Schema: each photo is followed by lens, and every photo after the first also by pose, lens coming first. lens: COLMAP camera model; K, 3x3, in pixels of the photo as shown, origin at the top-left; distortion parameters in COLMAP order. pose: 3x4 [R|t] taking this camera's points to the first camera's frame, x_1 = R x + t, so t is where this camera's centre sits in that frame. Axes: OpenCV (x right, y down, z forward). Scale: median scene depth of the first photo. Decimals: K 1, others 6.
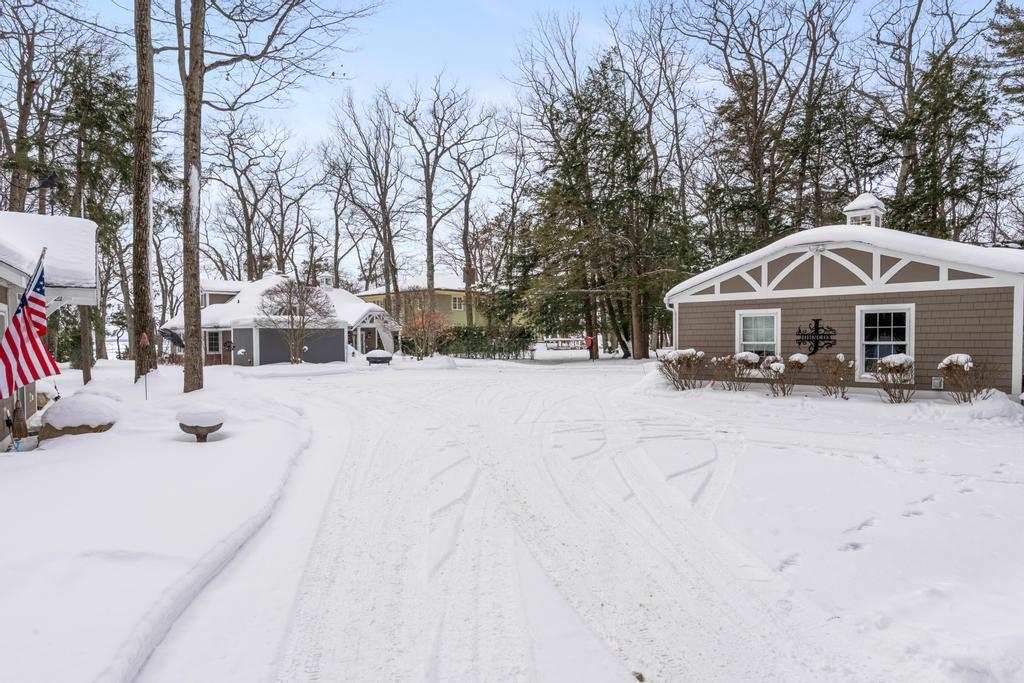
lens RADIAL K [[617.3, 0, 512.6], [0, 617.3, 345.8], [0, 0, 1]] dist [0.002341, -0.000248]
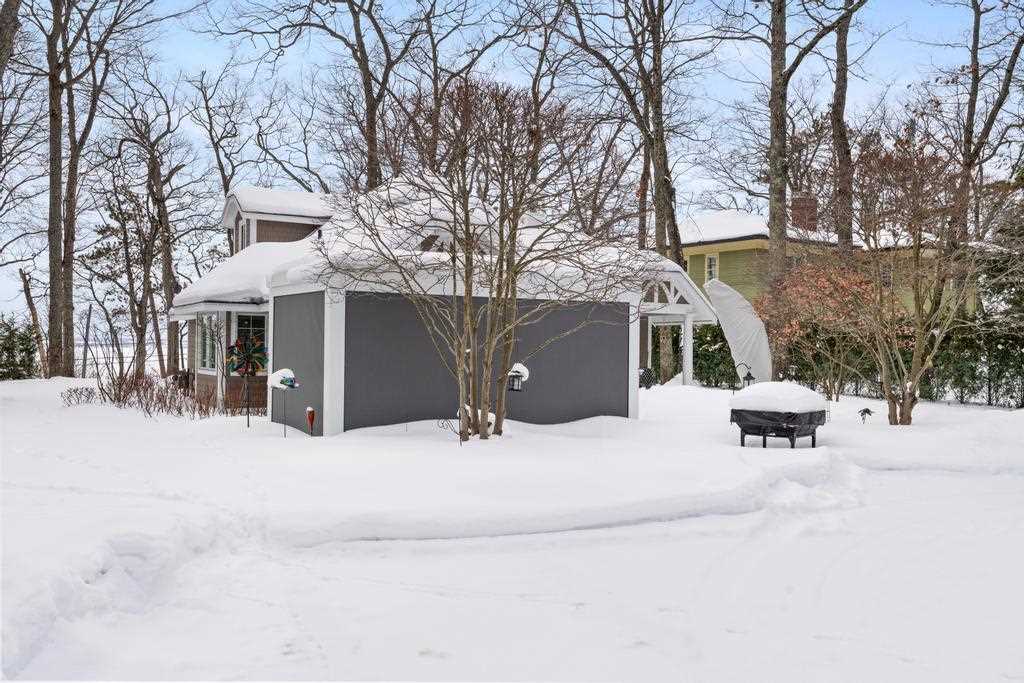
lens RADIAL K [[884.9, 0, 511.9], [0, 884.9, 342.5], [0, 0, 1]] dist [-0.002693, -0.000776]
pose [[0.964325, 0.017004, -0.264173, -0.146731], [-0.022165, 0.999617, -0.016568, -0.000836], [0.263790, 0.021833, 0.964333, 0.397248]]
